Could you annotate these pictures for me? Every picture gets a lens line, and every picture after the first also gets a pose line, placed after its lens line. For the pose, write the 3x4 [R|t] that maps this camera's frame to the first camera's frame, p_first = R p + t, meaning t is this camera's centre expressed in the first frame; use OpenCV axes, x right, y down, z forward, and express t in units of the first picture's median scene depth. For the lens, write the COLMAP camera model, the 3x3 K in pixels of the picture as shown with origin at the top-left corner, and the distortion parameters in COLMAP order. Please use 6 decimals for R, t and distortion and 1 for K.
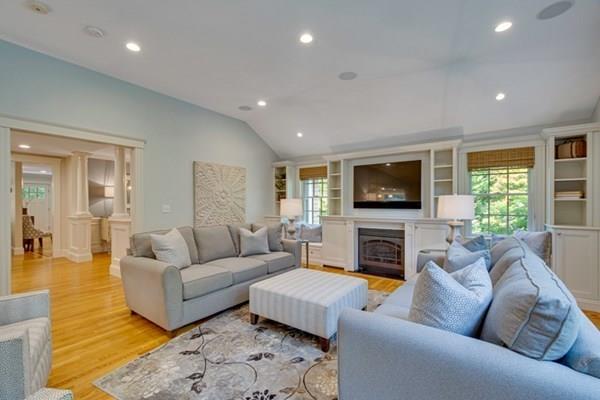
lens RADIAL K [[264.5, 0, 298.3], [0, 264.5, 208.7], [0, 0, 1]] dist [0.003474, -0.000571]
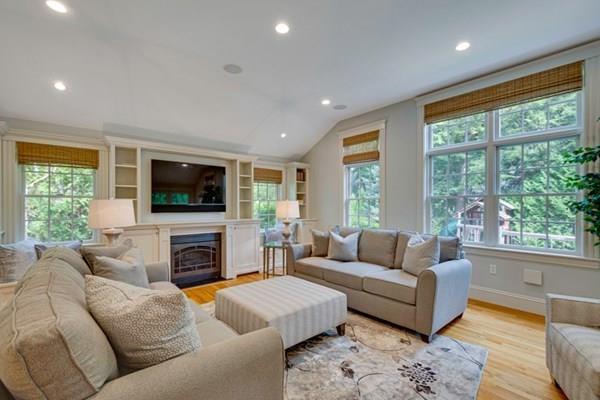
lens RADIAL K [[264.5, 0, 298.3], [0, 264.5, 208.7], [0, 0, 1]] dist [0.003474, -0.000571]
pose [[0.231580, -0.006338, 0.972795, -0.553766], [0.021437, 0.999769, 0.001410, -0.006995], [-0.972580, 0.020527, 0.231662, 0.477585]]
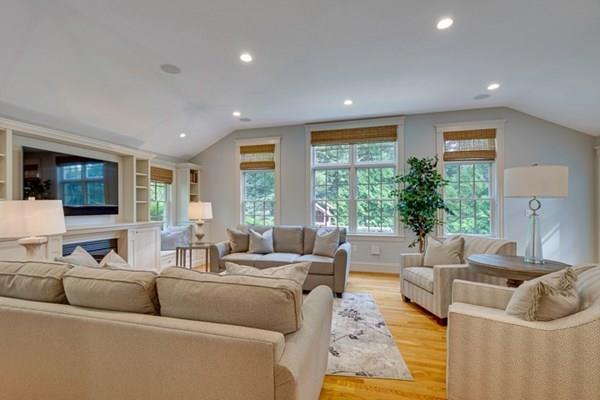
lens RADIAL K [[264.5, 0, 298.3], [0, 264.5, 208.7], [0, 0, 1]] dist [0.003474, -0.000571]
pose [[-0.355665, -0.002859, 0.934609, -0.687420], [0.025165, 0.999603, 0.012635, -0.015554], [-0.934275, 0.028014, -0.355452, 0.769353]]
